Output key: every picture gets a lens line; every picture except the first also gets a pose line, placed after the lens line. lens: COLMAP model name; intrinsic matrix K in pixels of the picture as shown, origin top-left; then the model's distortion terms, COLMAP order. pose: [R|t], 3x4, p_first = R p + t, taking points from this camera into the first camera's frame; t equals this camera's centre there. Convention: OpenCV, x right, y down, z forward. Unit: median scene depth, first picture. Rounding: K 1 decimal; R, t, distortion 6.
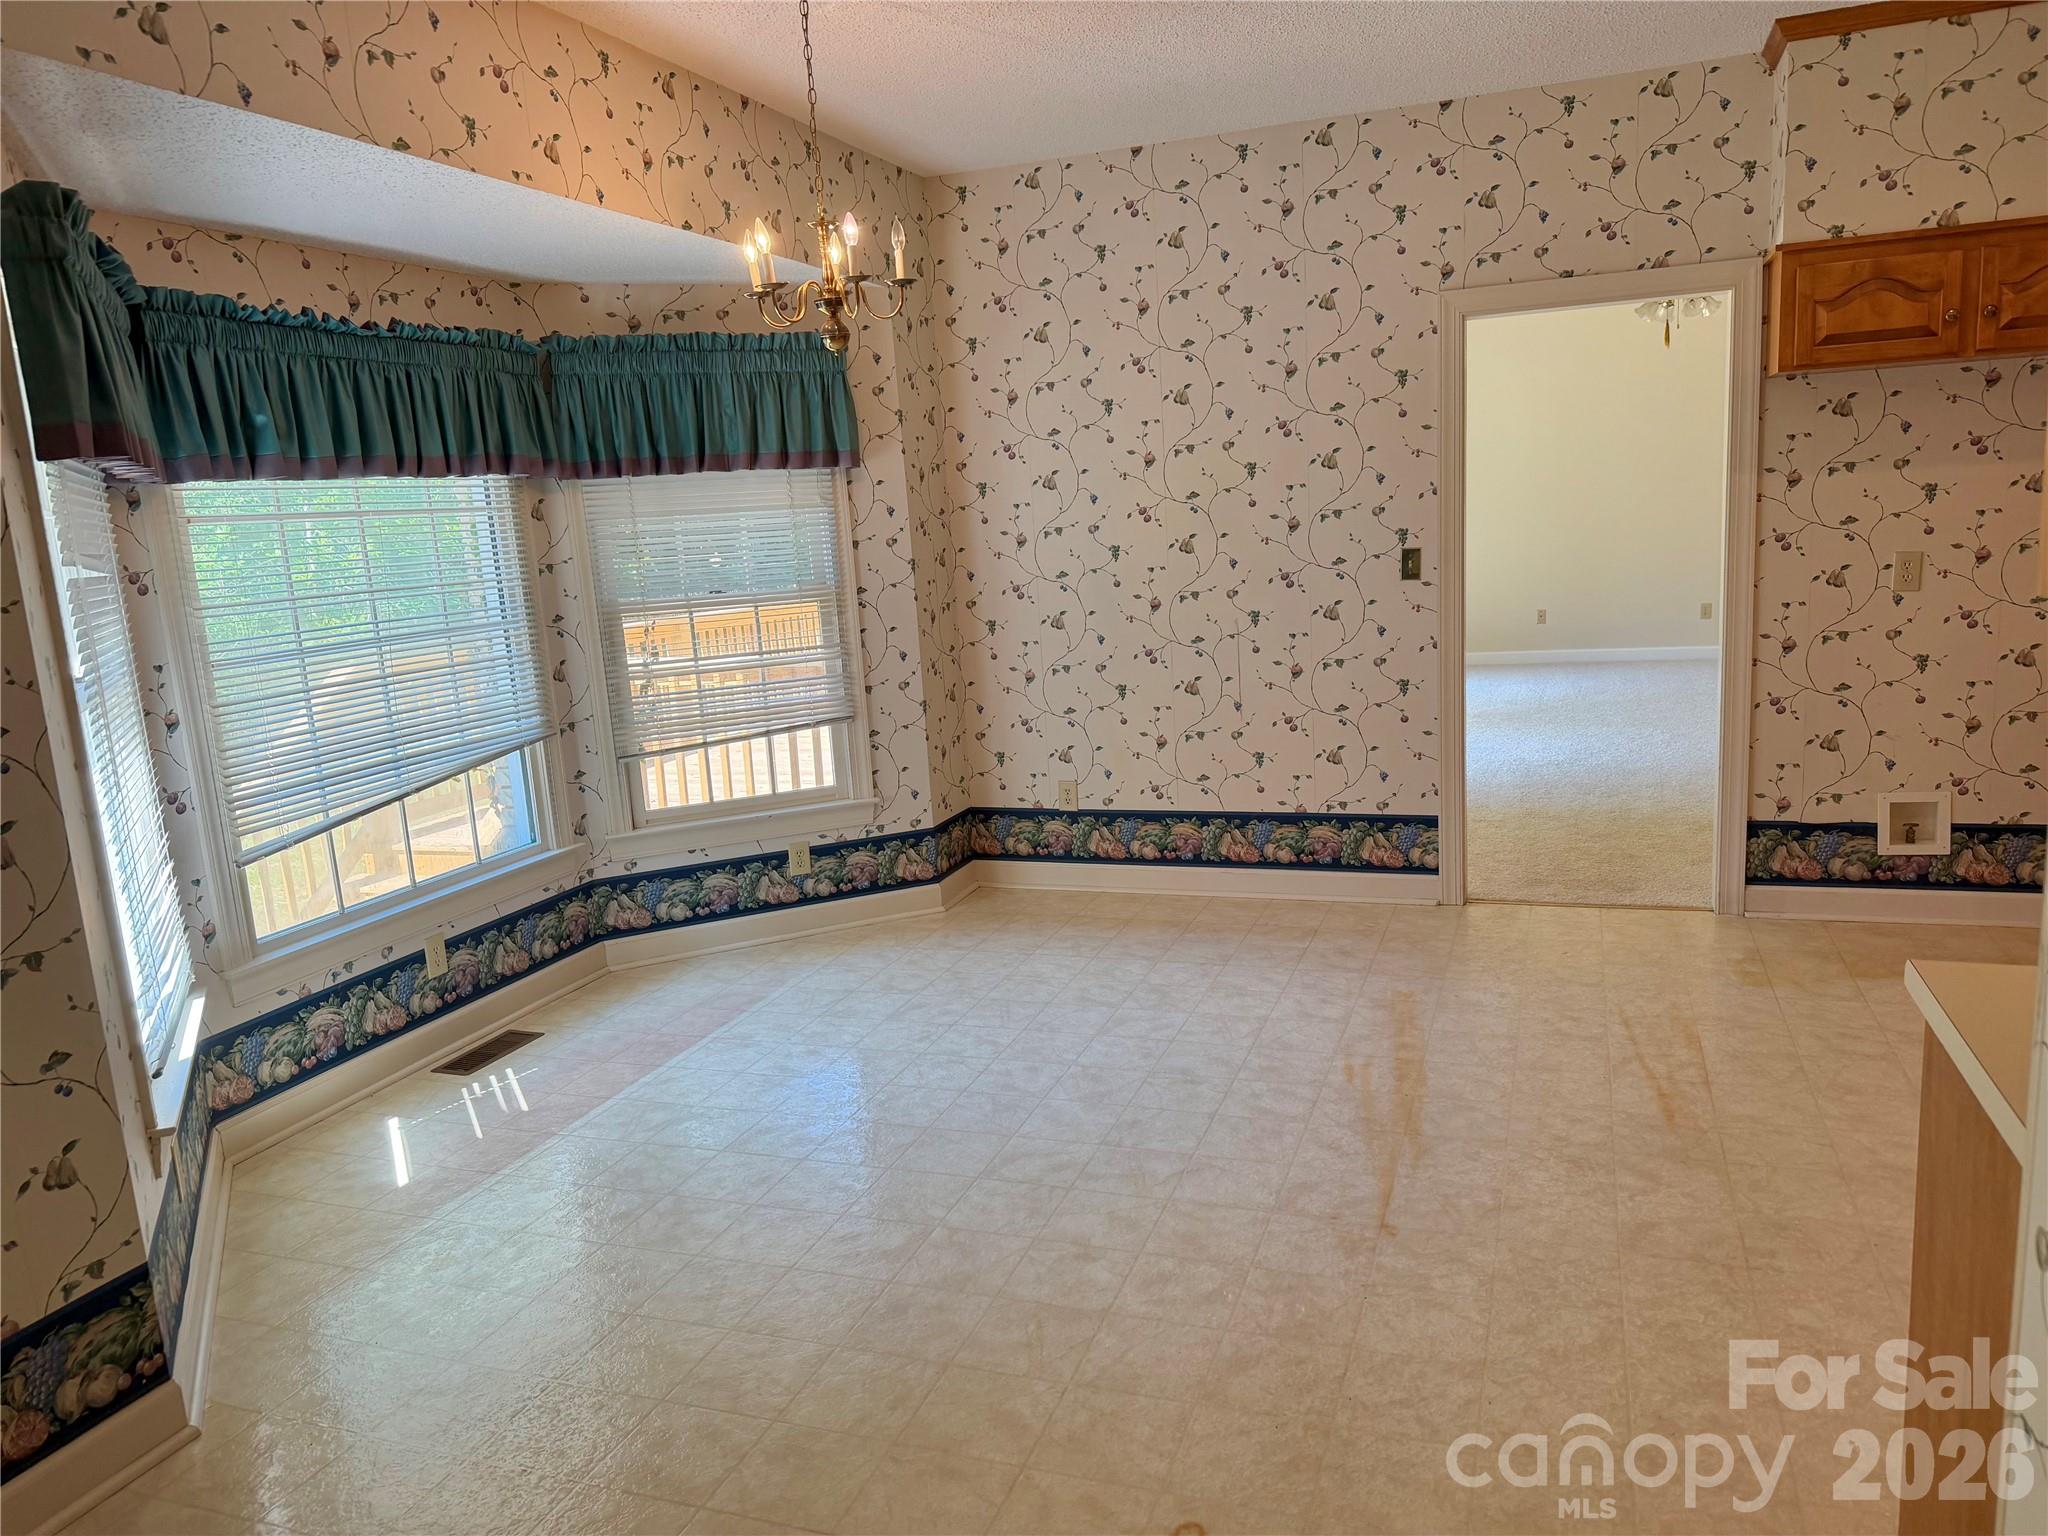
lens RADIAL K [[1451.3, 0, 1024.3], [0, 1451.3, 755.0], [0, 0, 1]] dist [-0.006010, -0.006644]
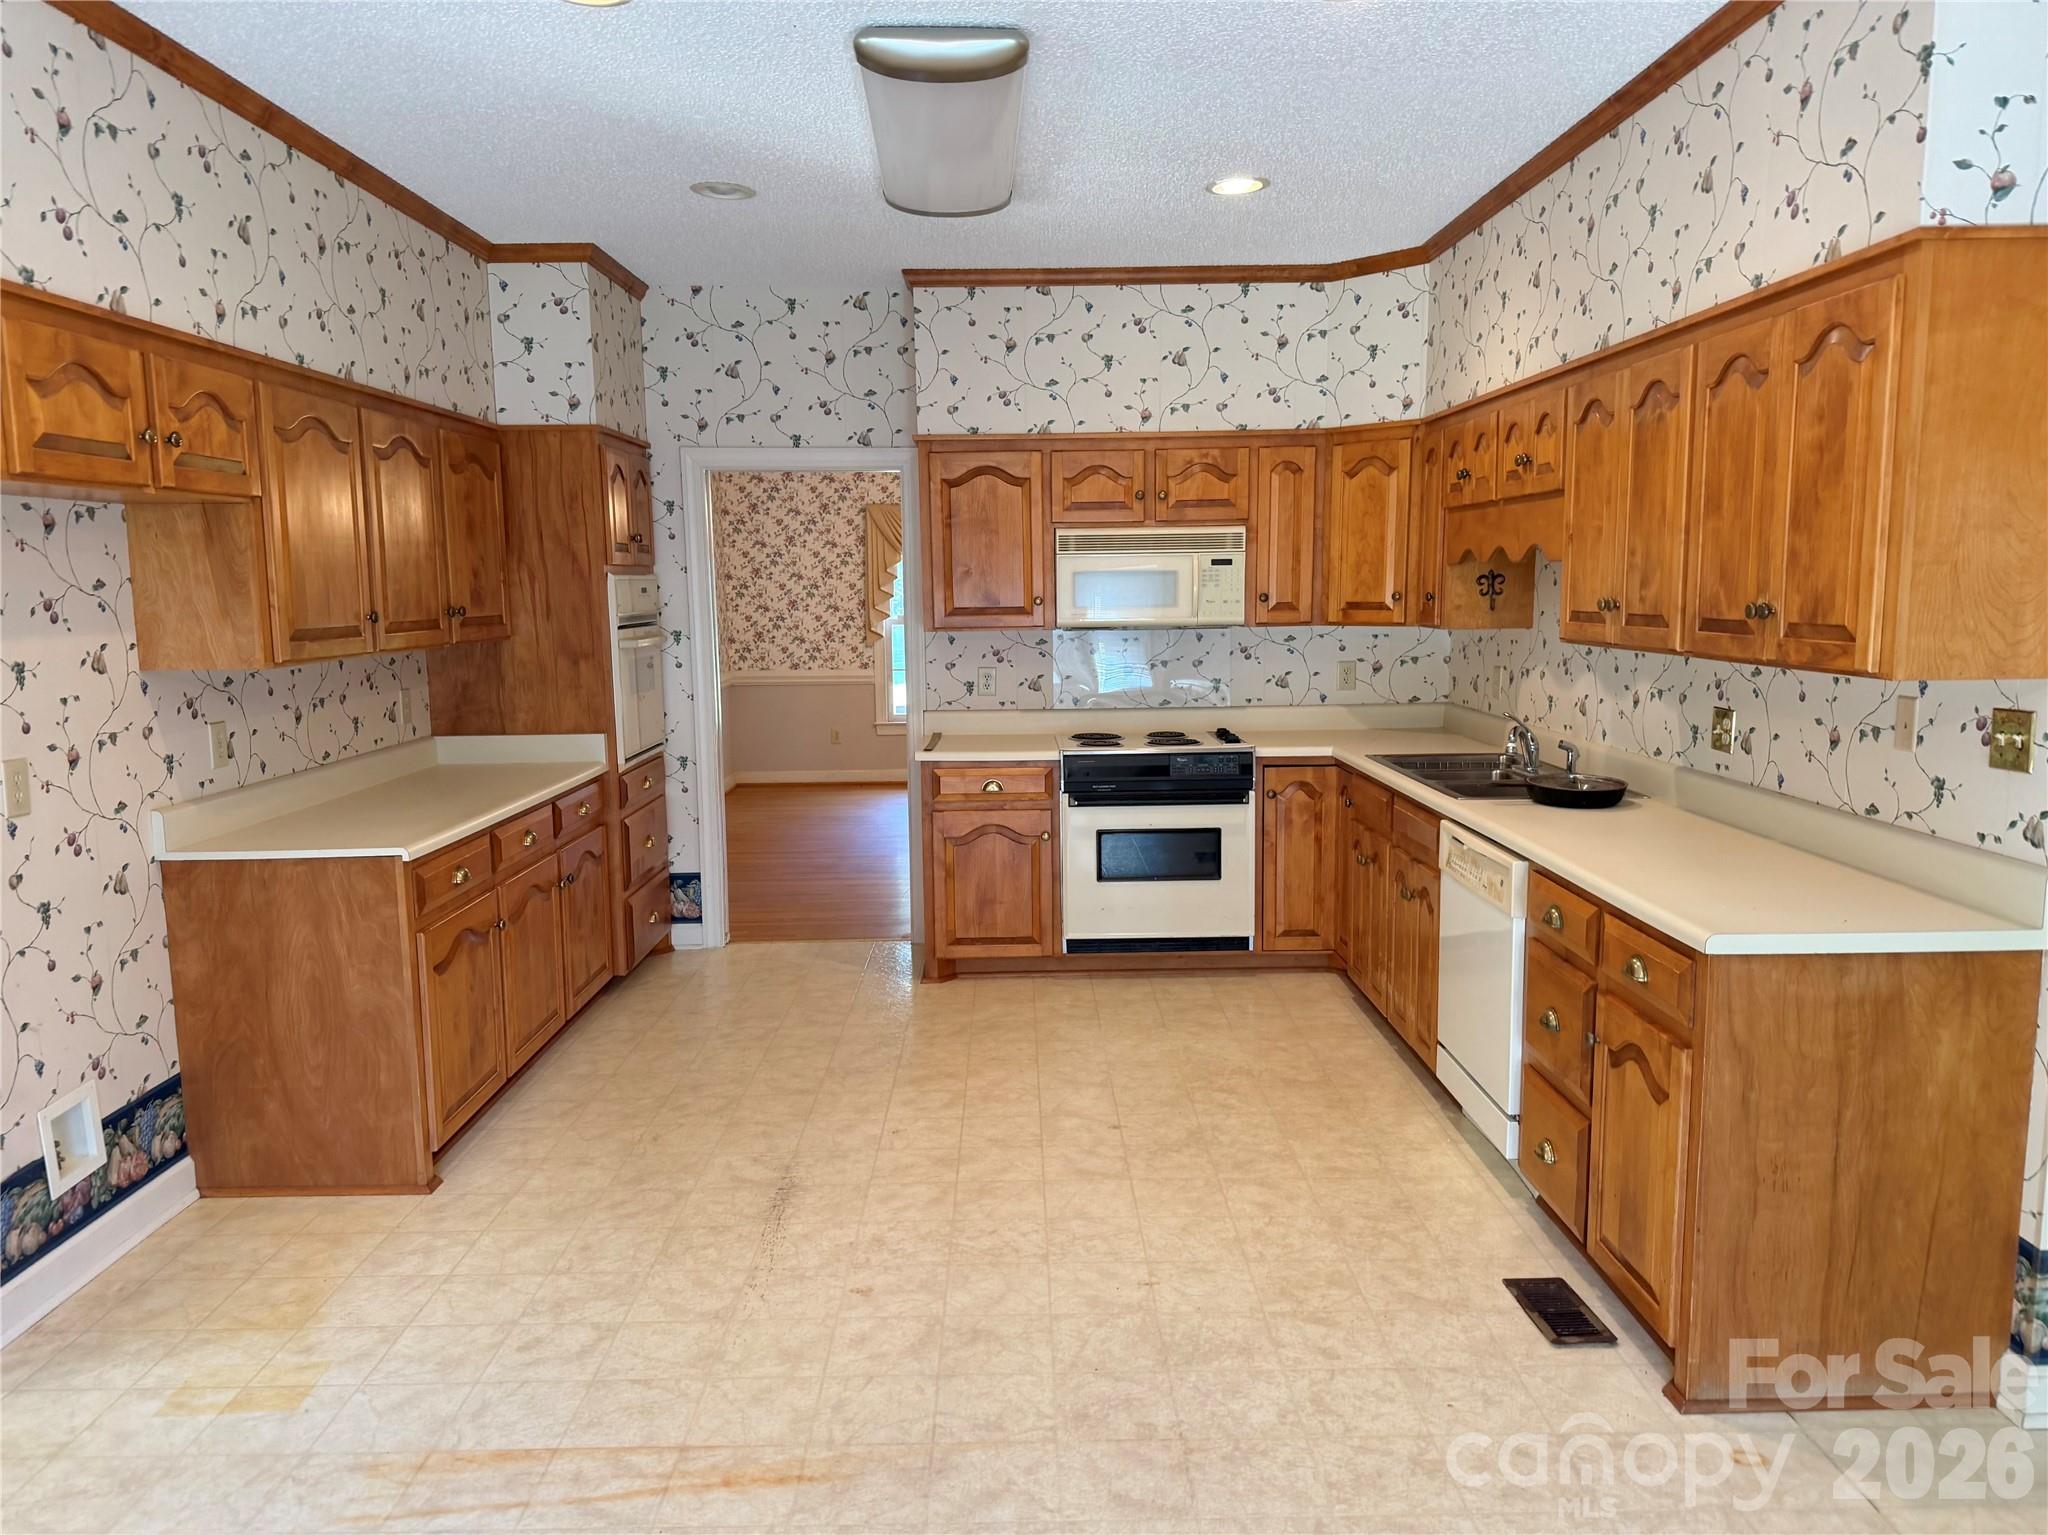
lens RADIAL K [[1451.3, 0, 1024.3], [0, 1451.3, 754.5], [0, 0, 1]] dist [-0.006010, -0.006644]
pose [[-0.354216, -0.046700, 0.933997, -0.221137], [0.193228, 0.973545, 0.121958, -0.147174], [-0.914983, 0.223674, -0.335821, 0.868851]]
